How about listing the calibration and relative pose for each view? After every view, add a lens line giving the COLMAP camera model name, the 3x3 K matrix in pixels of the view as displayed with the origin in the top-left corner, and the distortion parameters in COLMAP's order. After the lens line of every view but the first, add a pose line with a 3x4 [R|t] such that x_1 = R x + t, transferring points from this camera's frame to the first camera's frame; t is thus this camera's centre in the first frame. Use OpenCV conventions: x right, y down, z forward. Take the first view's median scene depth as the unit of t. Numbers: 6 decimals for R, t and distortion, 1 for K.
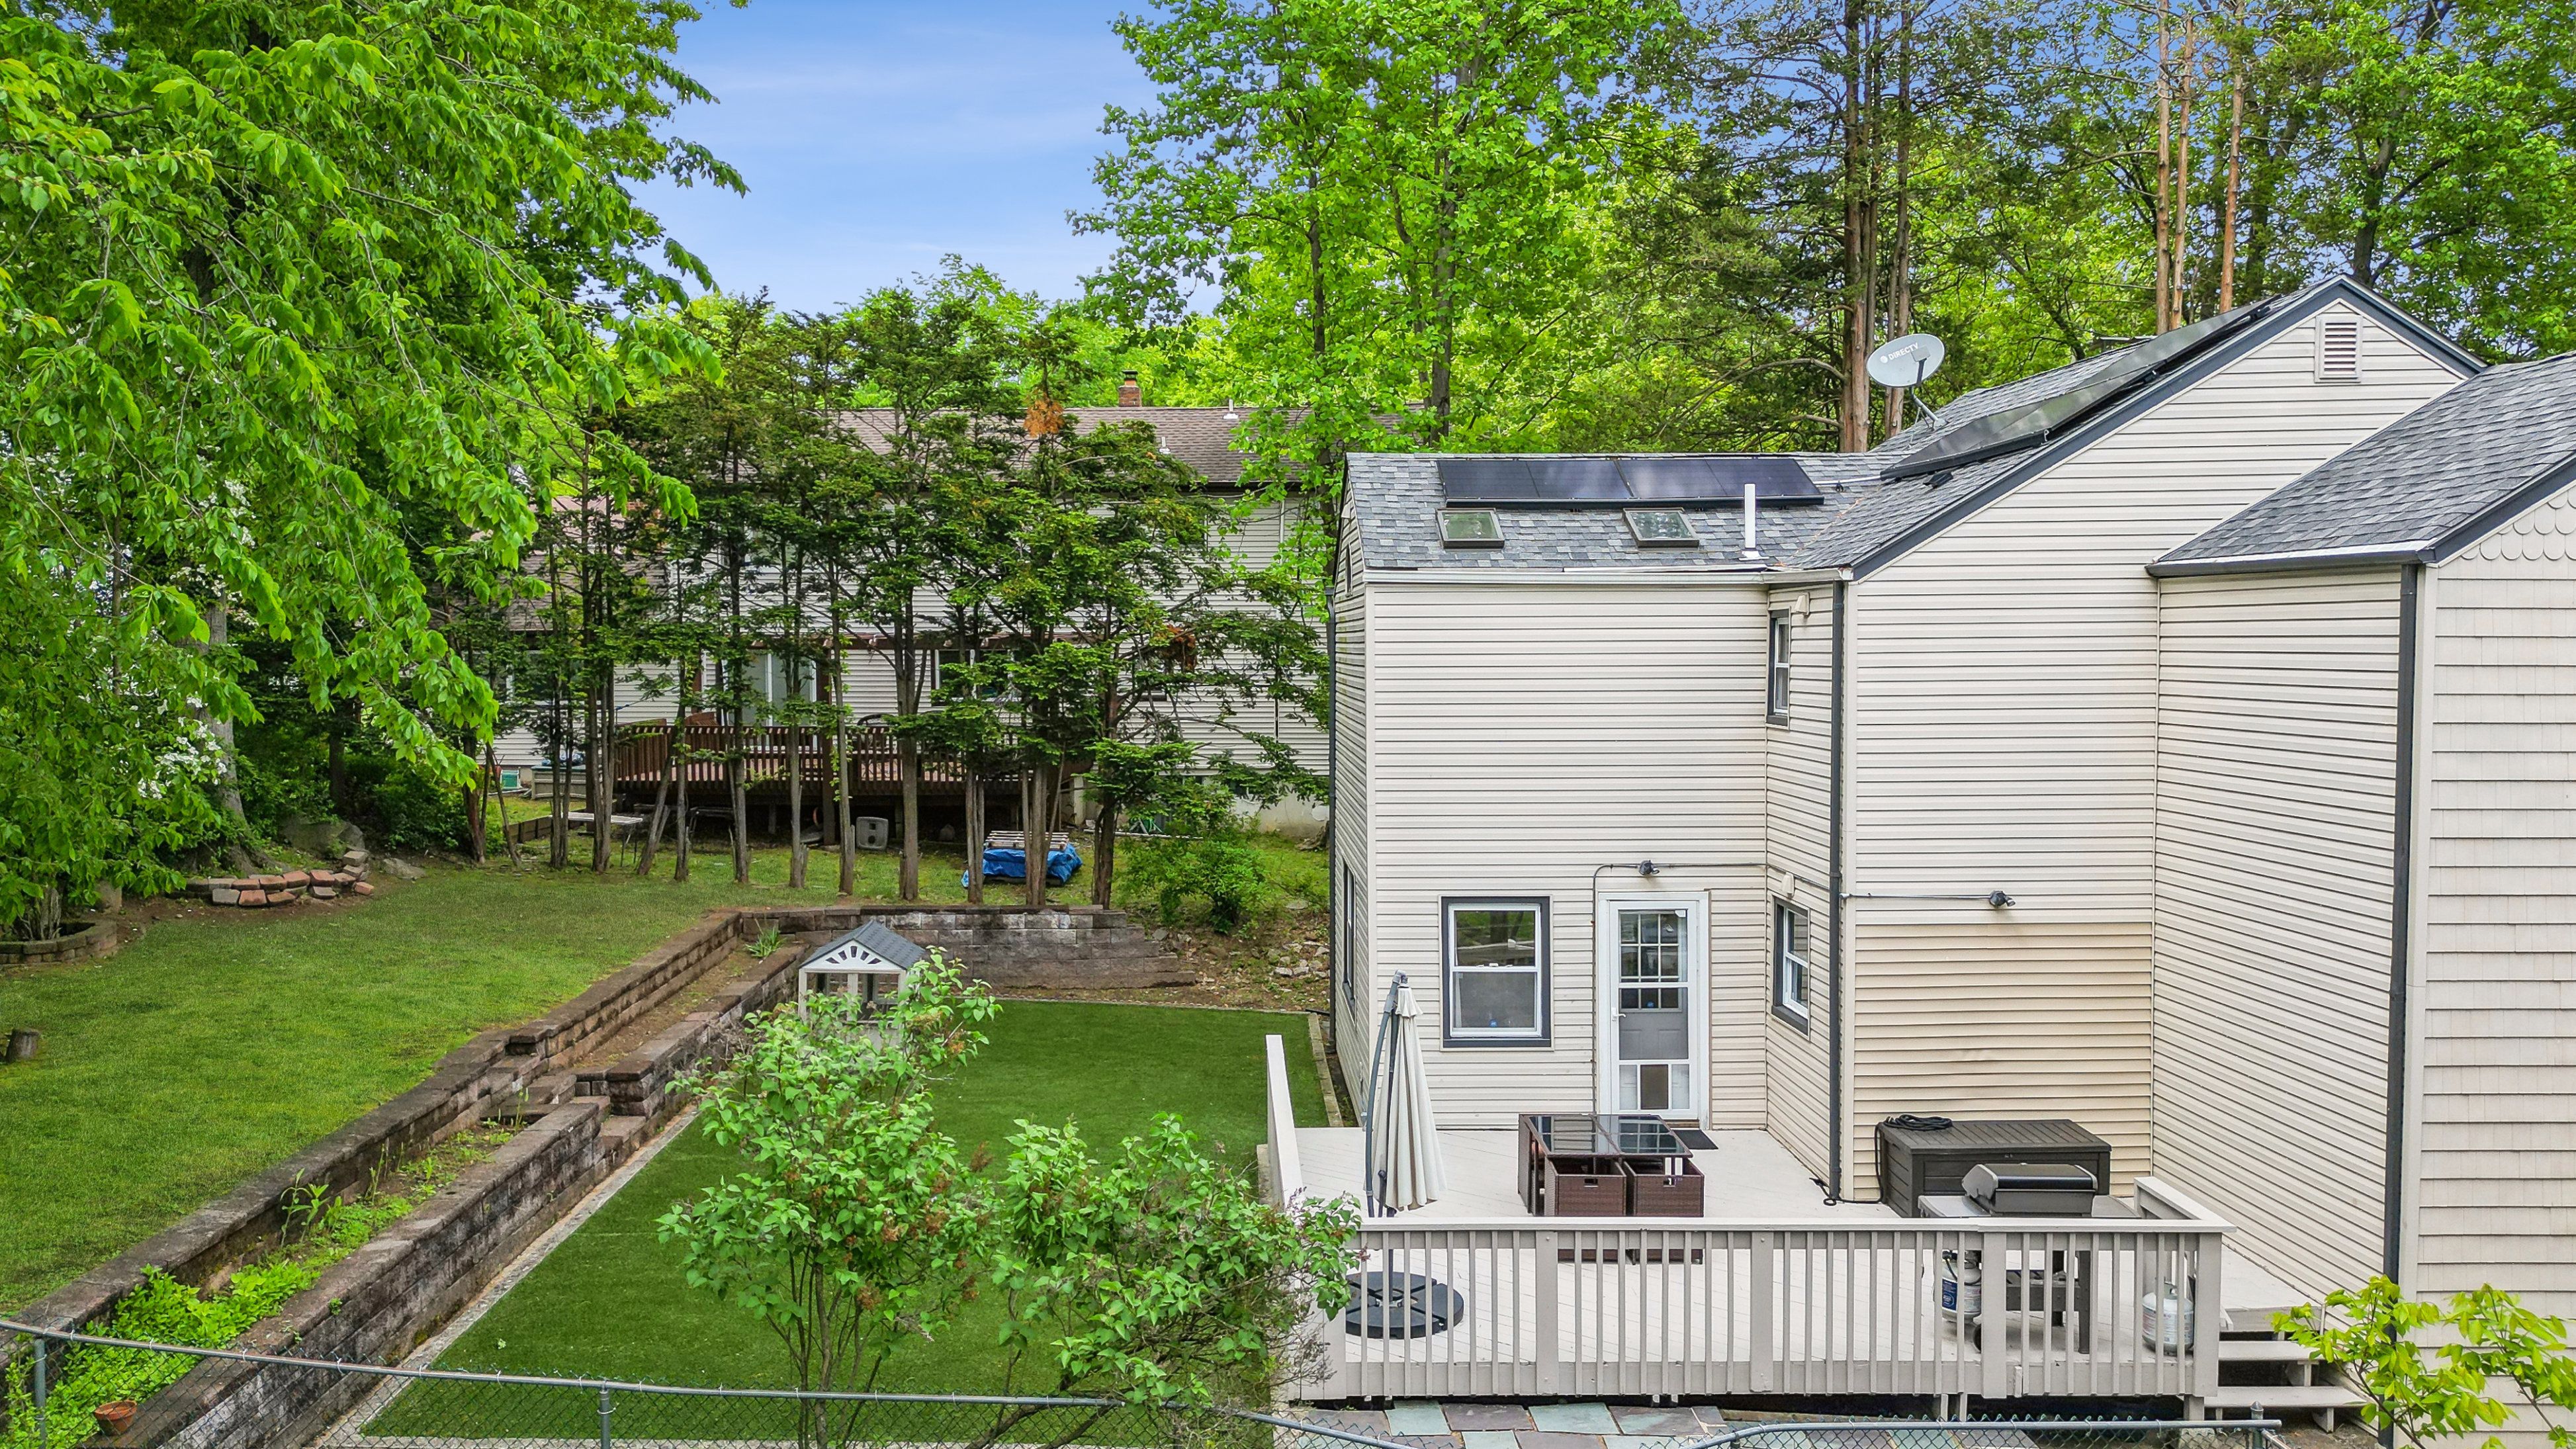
lens RADIAL K [[1824.3, 0, 1289.1], [0, 1824.3, 721.9], [0, 0, 1]] dist [0.088435, -0.076572]
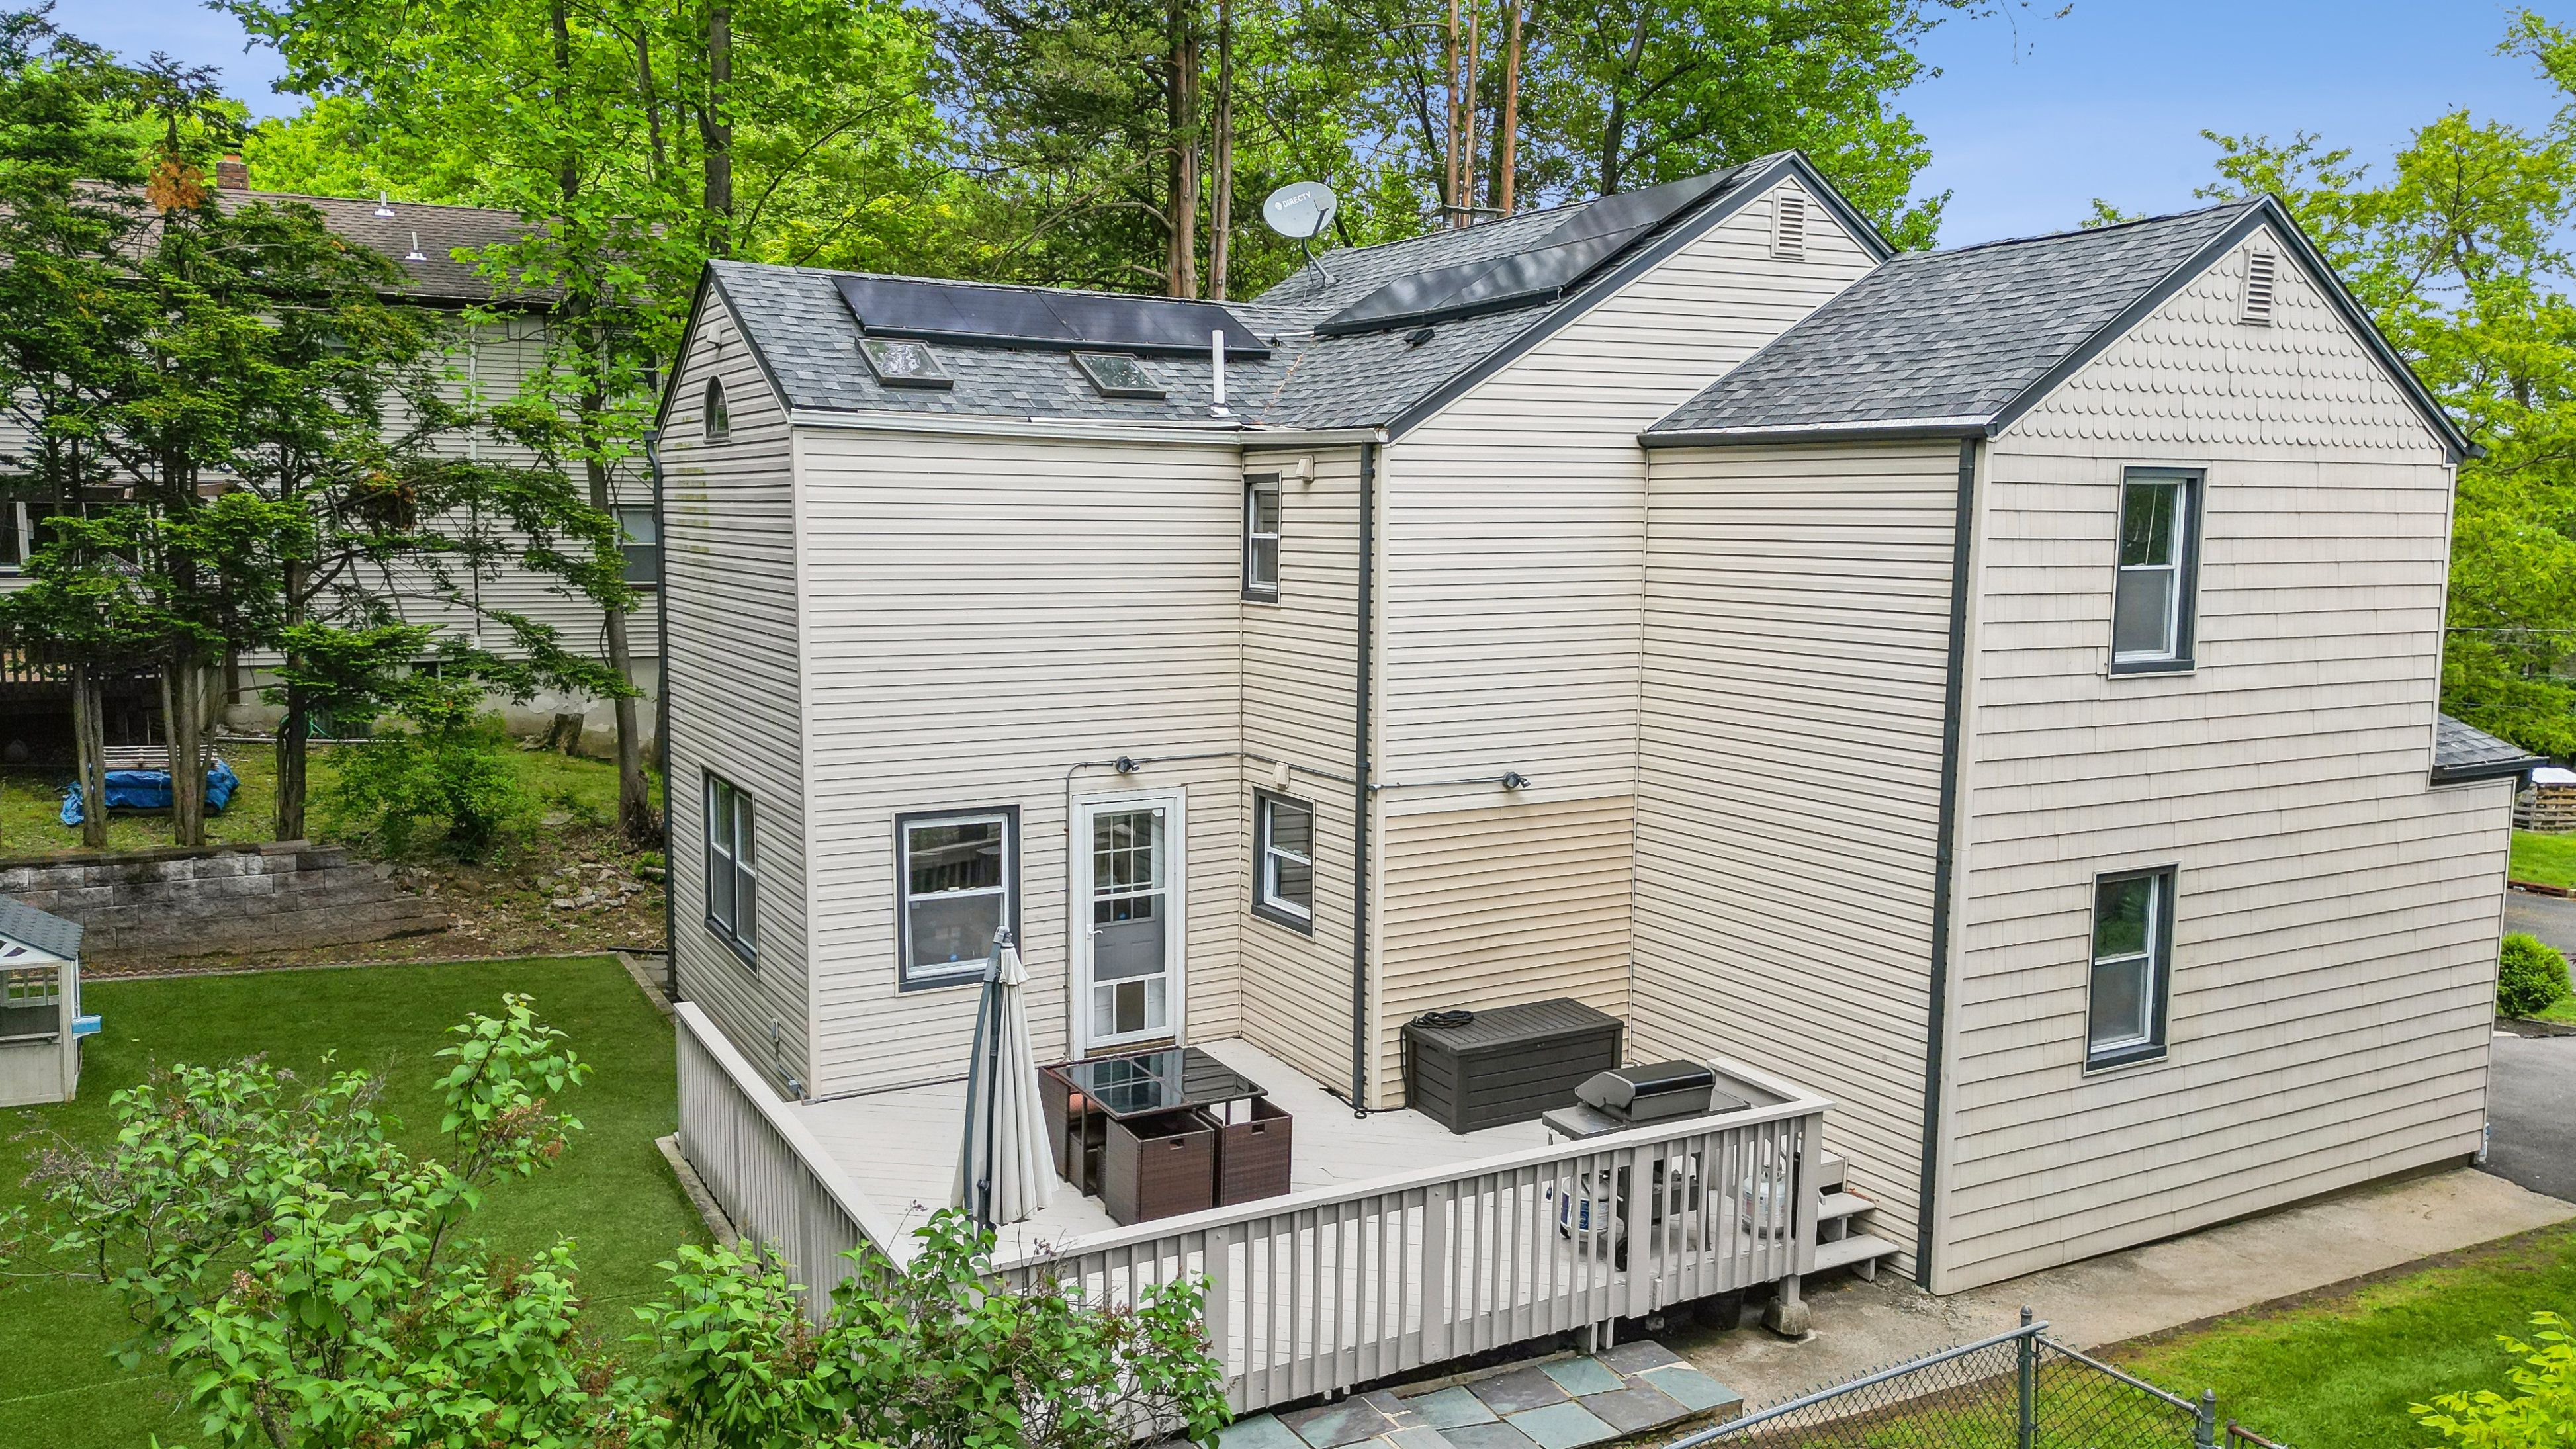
lens RADIAL K [[1824.3, 0, 1282.3], [0, 1824.3, 717.7], [0, 0, 1]] dist [0.088435, -0.076572]
pose [[0.890668, -0.041732, 0.452735, -0.133625], [0.008992, 0.997201, 0.074229, -0.007539], [-0.454566, -0.062042, 0.888550, 0.185017]]
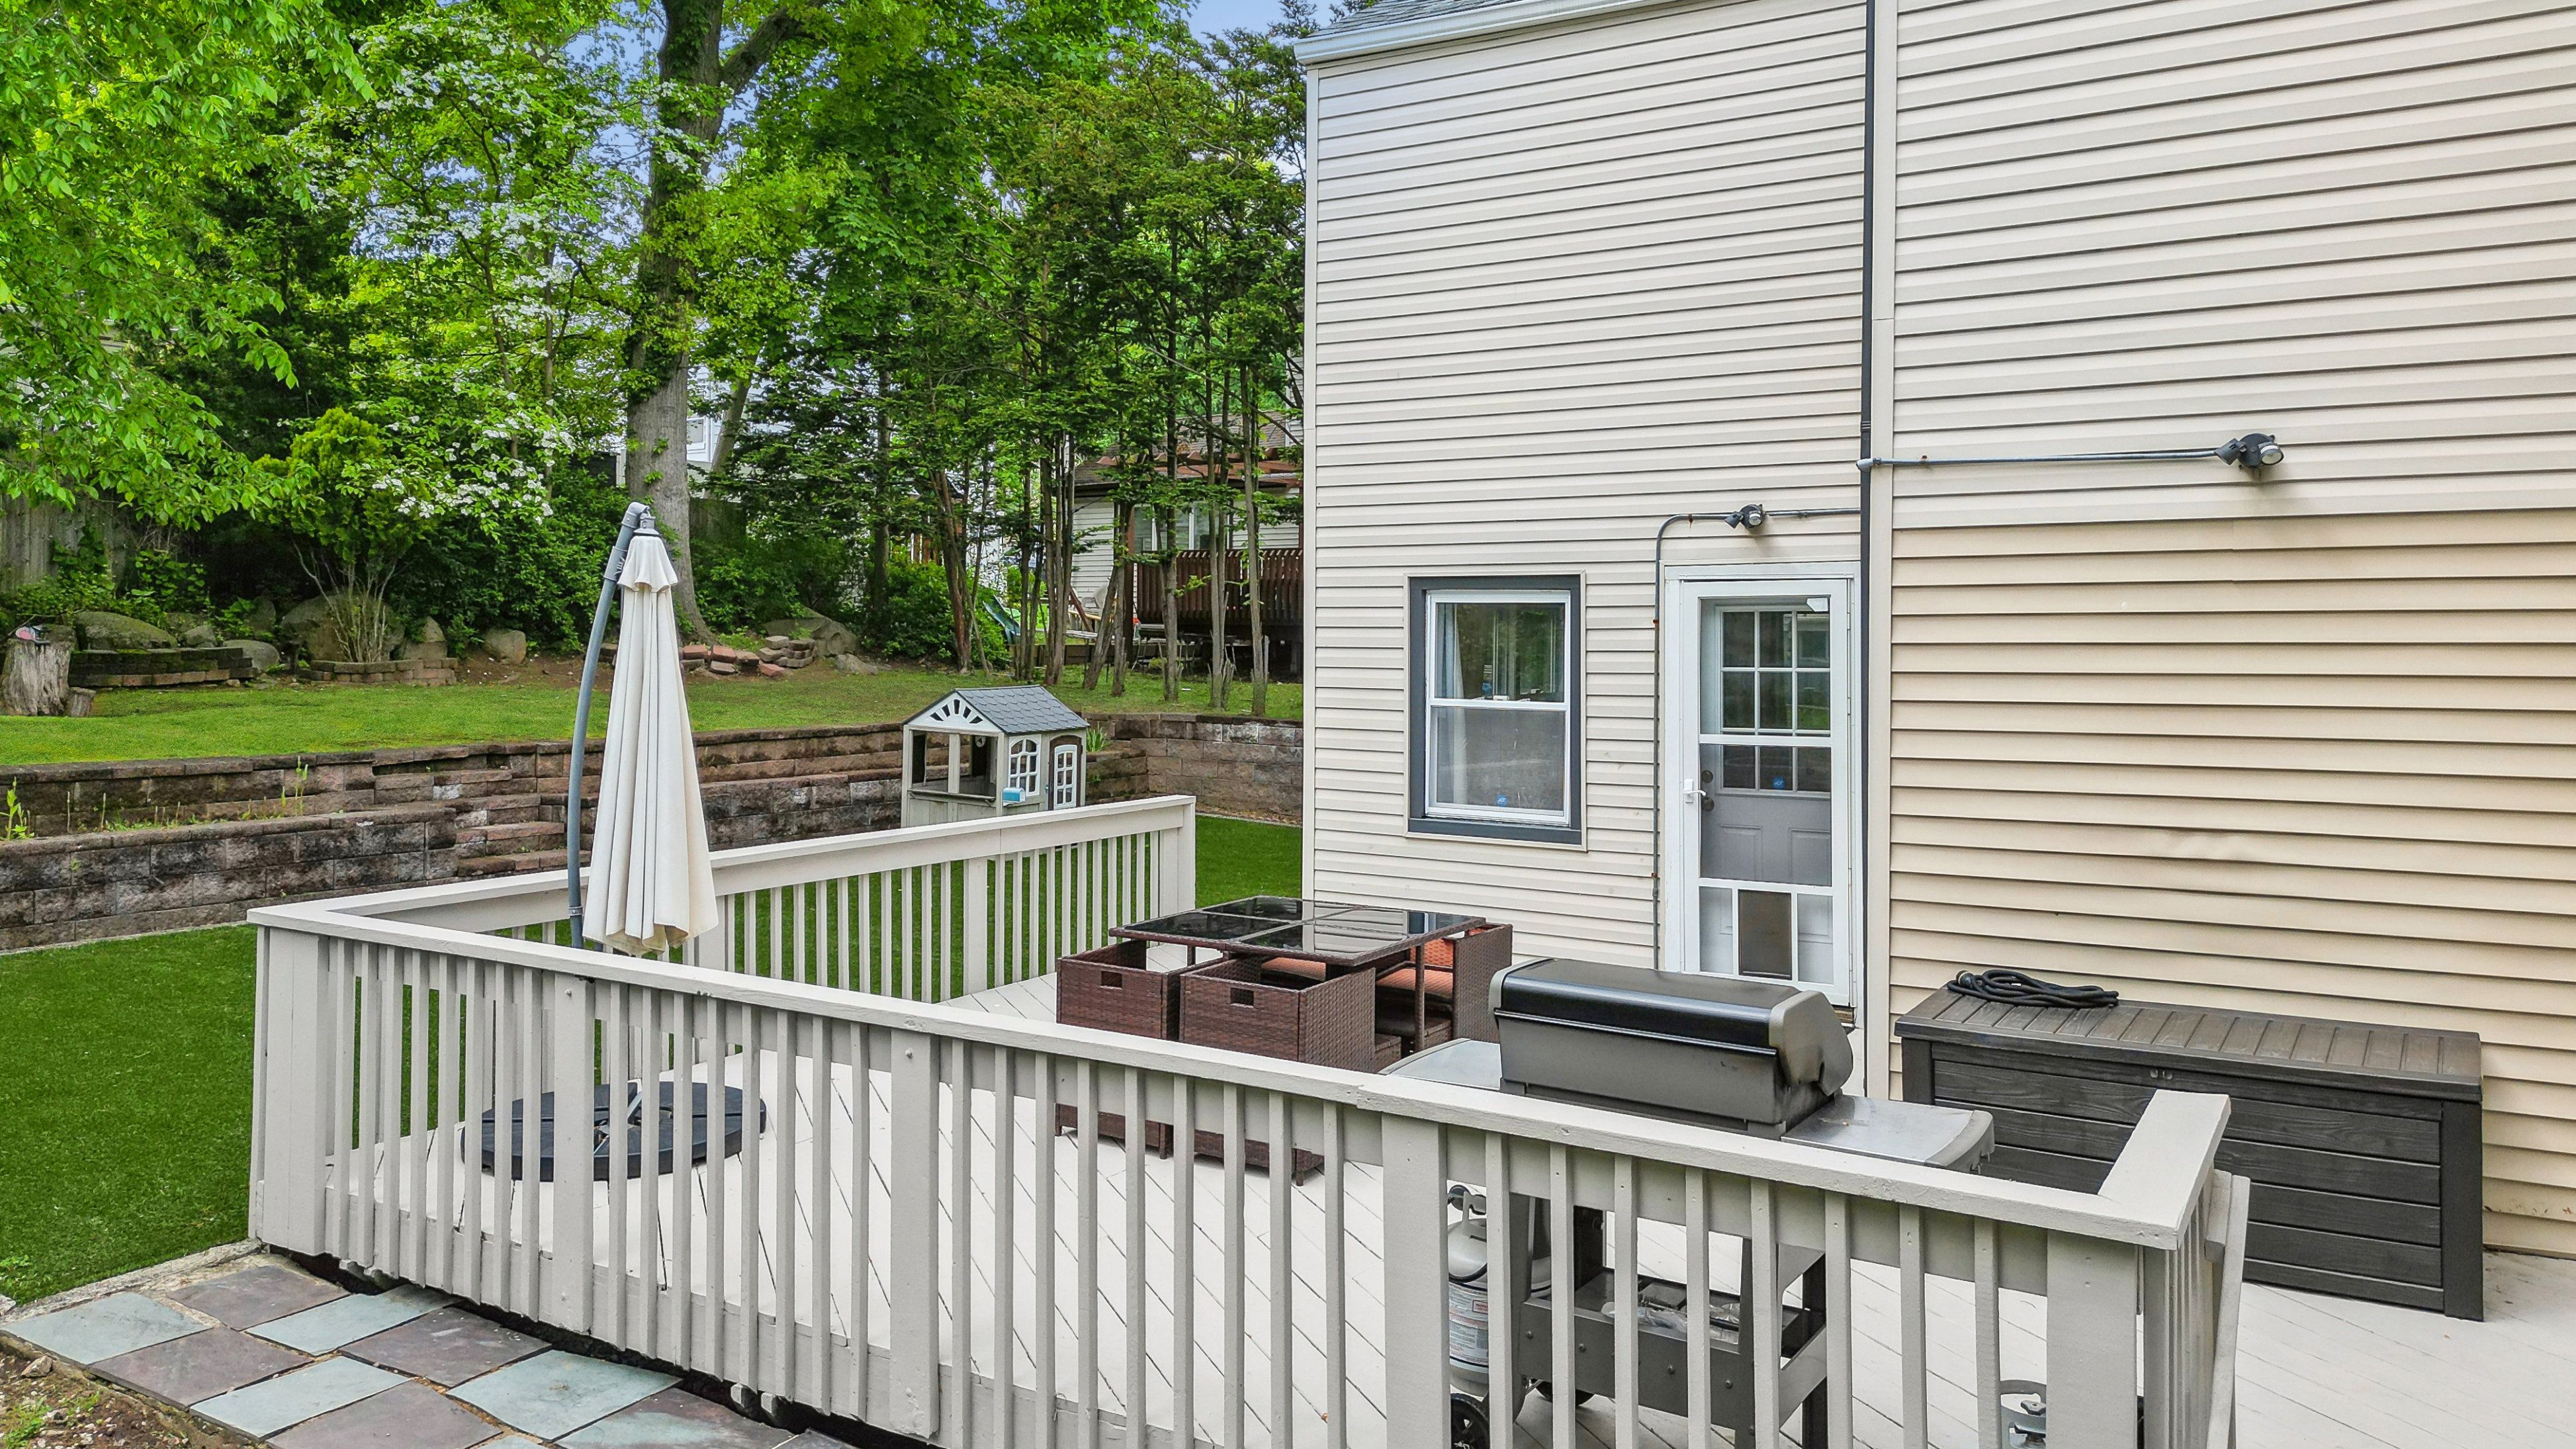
lens RADIAL K [[1824.3, 0, 1303.7], [0, 1824.3, 647.8], [0, 0, 1]] dist [0.088435, -0.076572]
pose [[0.831439, 0.010888, -0.555509, 0.383336], [-0.034040, 0.998928, -0.031368, 0.138056], [0.554572, 0.044990, 0.830919, 0.486066]]
